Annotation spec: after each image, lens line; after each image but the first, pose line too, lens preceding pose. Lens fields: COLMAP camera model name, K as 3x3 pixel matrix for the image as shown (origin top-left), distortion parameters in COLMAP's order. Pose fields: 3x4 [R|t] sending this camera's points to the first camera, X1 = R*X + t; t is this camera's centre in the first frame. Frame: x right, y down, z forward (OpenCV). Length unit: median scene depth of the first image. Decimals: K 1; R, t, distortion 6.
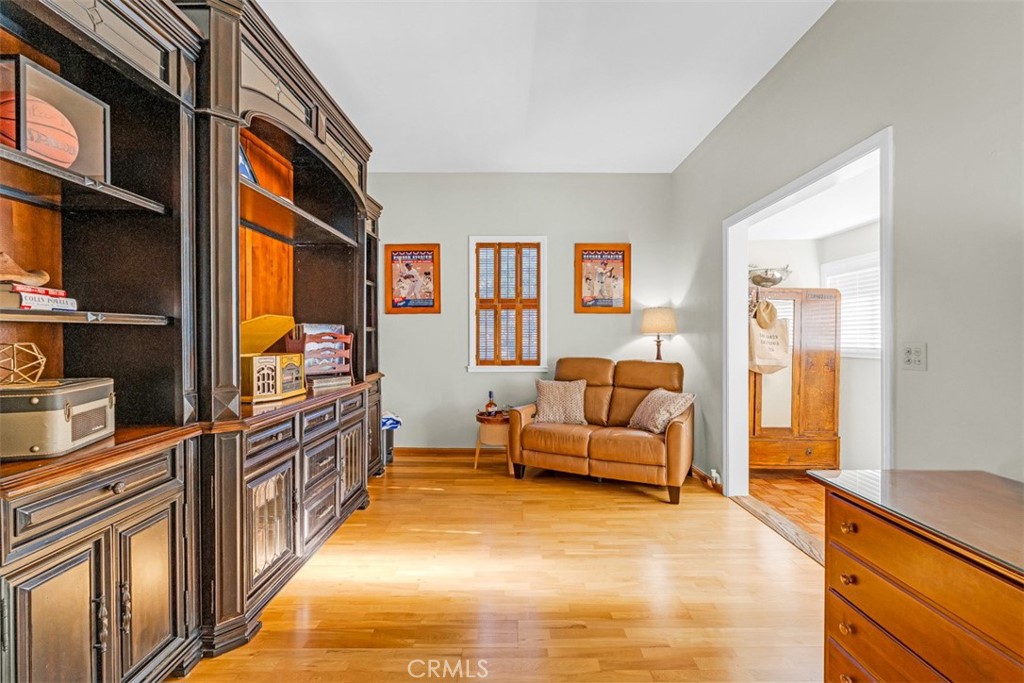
lens RADIAL K [[448.0, 0, 512.1], [0, 448.0, 336.8], [0, 0, 1]] dist [-0.001537, -0.000318]
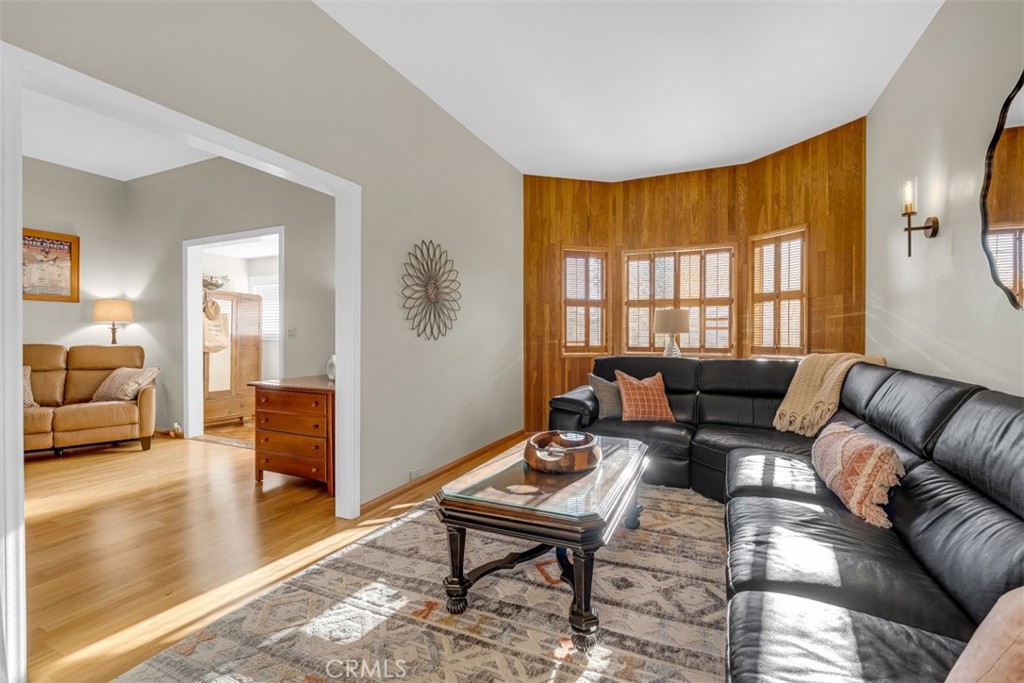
lens RADIAL K [[448.0, 0, 512.1], [0, 448.0, 336.8], [0, 0, 1]] dist [-0.001537, -0.000318]
pose [[0.417503, -0.007698, 0.908643, -0.303753], [-0.003067, 0.999946, 0.009881, 0.017270], [-0.908670, -0.006912, 0.417457, -0.420427]]
